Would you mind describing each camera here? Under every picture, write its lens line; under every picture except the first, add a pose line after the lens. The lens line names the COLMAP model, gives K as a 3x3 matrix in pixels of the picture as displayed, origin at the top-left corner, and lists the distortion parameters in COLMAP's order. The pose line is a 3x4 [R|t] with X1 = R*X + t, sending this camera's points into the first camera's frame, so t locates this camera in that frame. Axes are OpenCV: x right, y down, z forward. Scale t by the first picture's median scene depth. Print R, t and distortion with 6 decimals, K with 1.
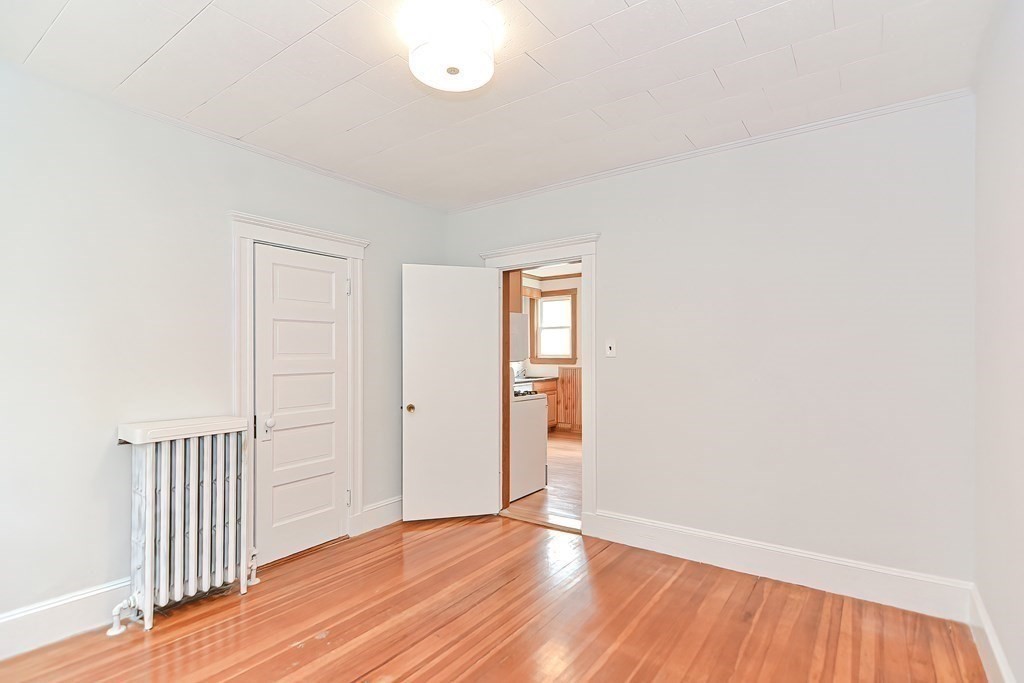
lens RADIAL K [[495.6, 0, 510.9], [0, 495.6, 345.3], [0, 0, 1]] dist [0.005866, -0.000396]
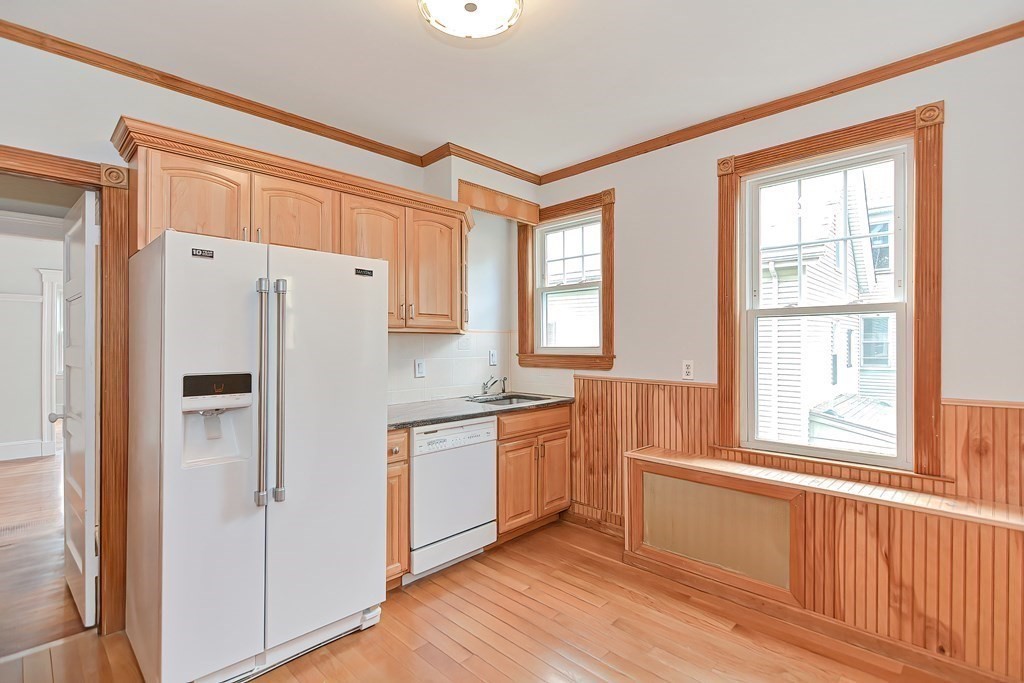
lens RADIAL K [[495.6, 0, 510.9], [0, 495.6, 345.3], [0, 0, 1]] dist [0.005866, -0.000396]
pose [[0.987152, -0.004139, -0.159733, 0.111604], [0.007412, 0.999774, 0.019902, 0.008036], [0.159615, -0.020830, 0.986960, 0.560182]]
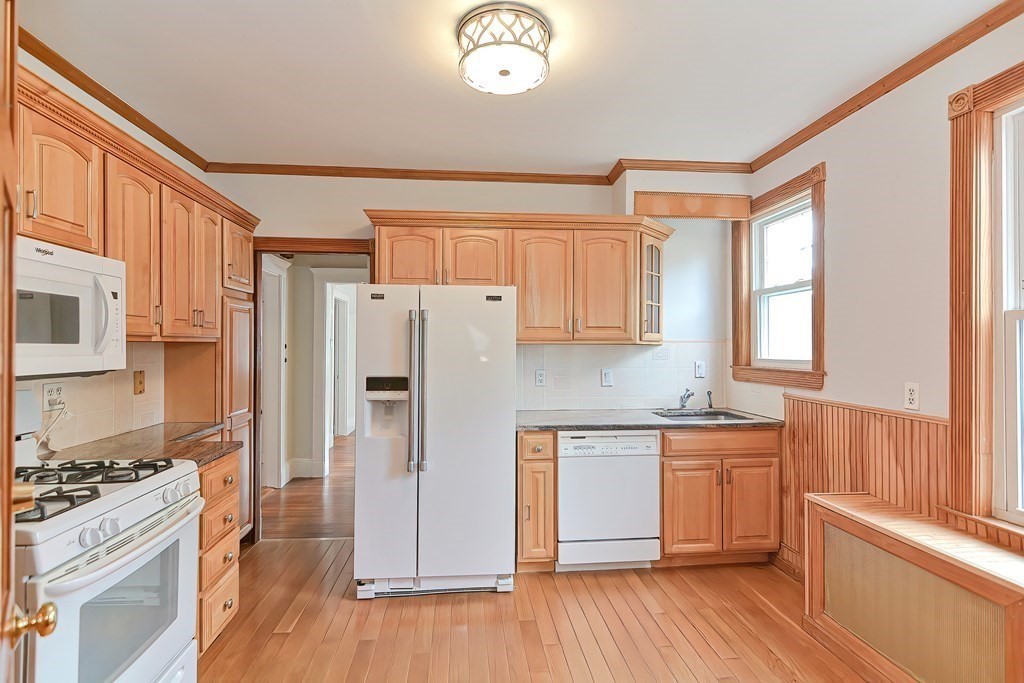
lens RADIAL K [[502.5, 0, 493.8], [0, 502.5, 347.1], [0, 0, 1]] dist [0.012210, -0.000402]
pose [[0.644051, -0.002148, -0.764979, 0.245149], [0.013964, 0.999862, 0.008949, 0.002731], [0.764855, -0.016446, 0.643993, 0.597901]]
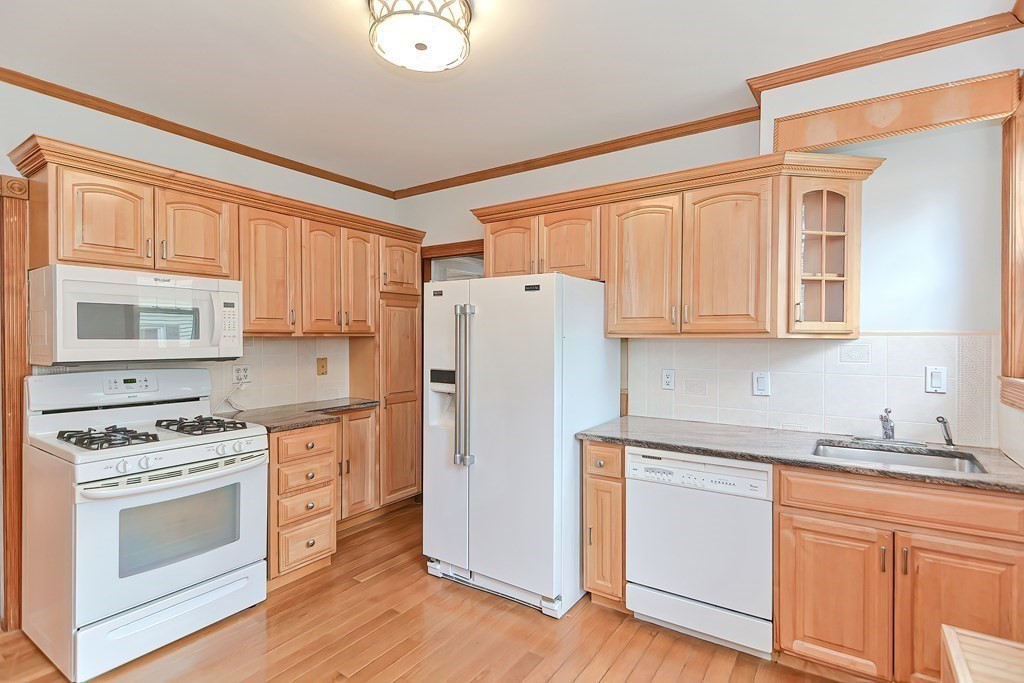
lens RADIAL K [[495.6, 0, 510.9], [0, 495.6, 345.3], [0, 0, 1]] dist [0.005866, -0.000396]
pose [[0.020547, 0.011706, -0.999720, 0.286054], [0.014431, 0.999824, 0.012003, 0.003917], [0.999685, -0.014674, 0.020375, 0.793499]]
